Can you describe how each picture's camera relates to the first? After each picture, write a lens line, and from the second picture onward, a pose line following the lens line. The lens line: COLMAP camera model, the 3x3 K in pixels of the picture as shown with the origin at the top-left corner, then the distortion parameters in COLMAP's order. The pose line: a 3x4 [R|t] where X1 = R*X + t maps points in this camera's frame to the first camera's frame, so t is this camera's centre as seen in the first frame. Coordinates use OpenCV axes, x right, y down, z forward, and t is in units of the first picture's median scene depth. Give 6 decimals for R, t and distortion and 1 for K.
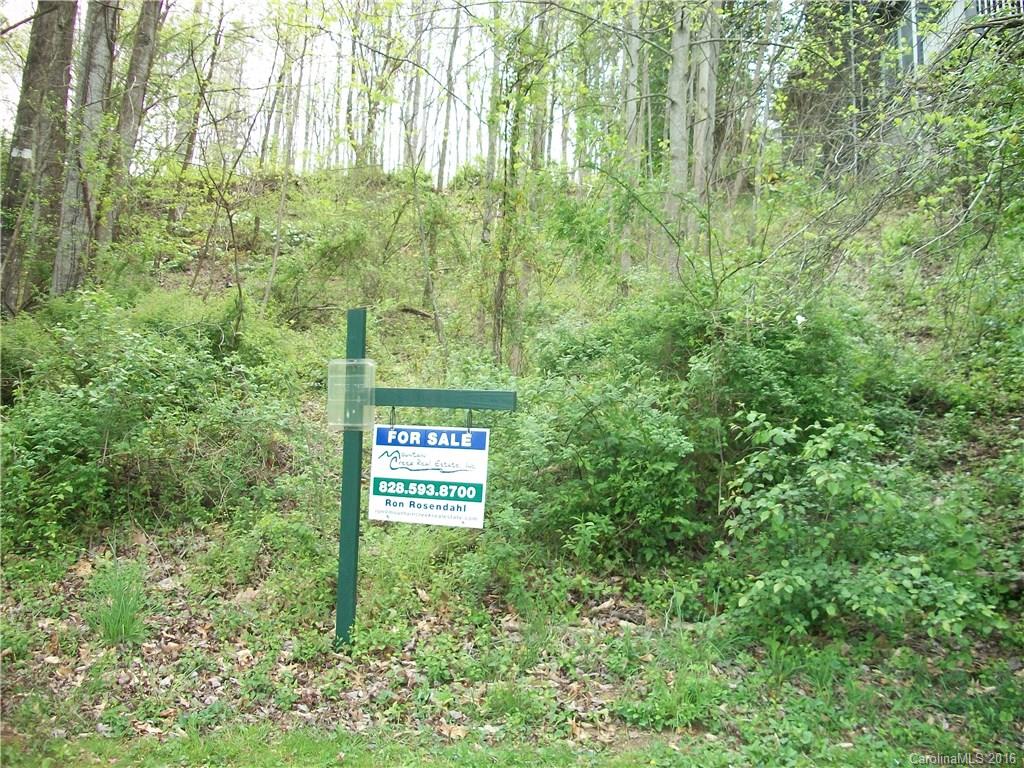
lens RADIAL K [[933.9, 0, 512.0], [0, 933.9, 384.0], [0, 0, 1]] dist [-0.108037, 0.022413]
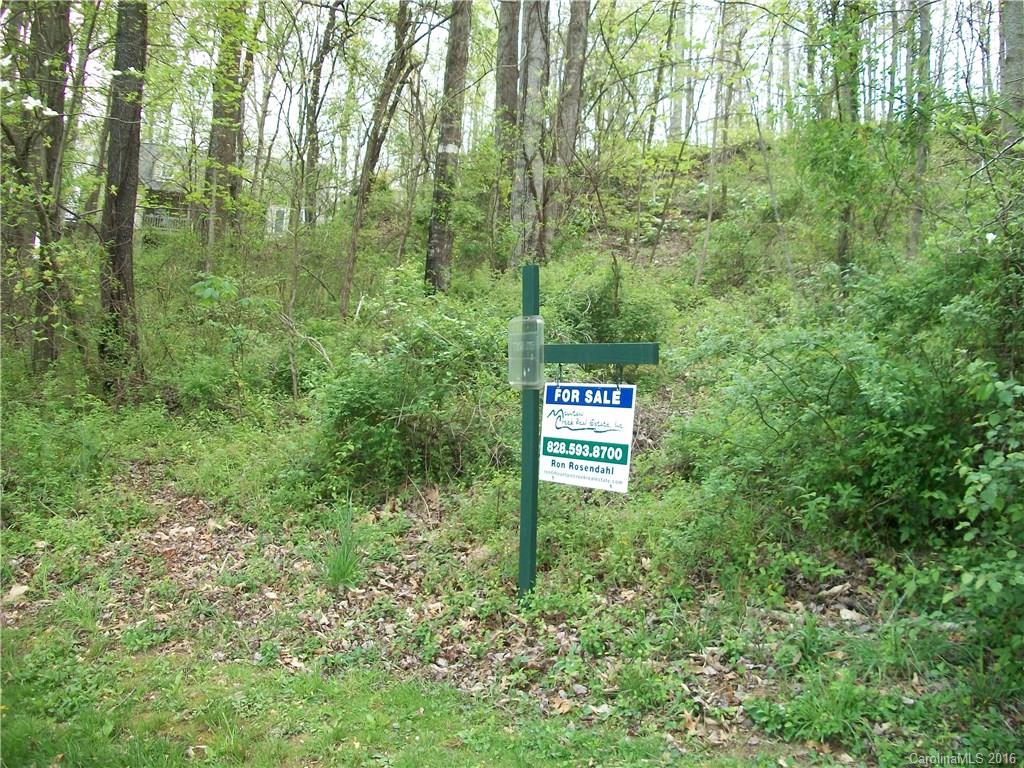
lens RADIAL K [[933.9, 0, 512.0], [0, 933.9, 384.0], [0, 0, 1]] dist [-0.108037, 0.022413]
pose [[0.869293, -0.015141, -0.494066, 0.311982], [0.032165, 0.999145, 0.025975, 0.019107], [0.493250, -0.038471, 0.869037, 0.143101]]
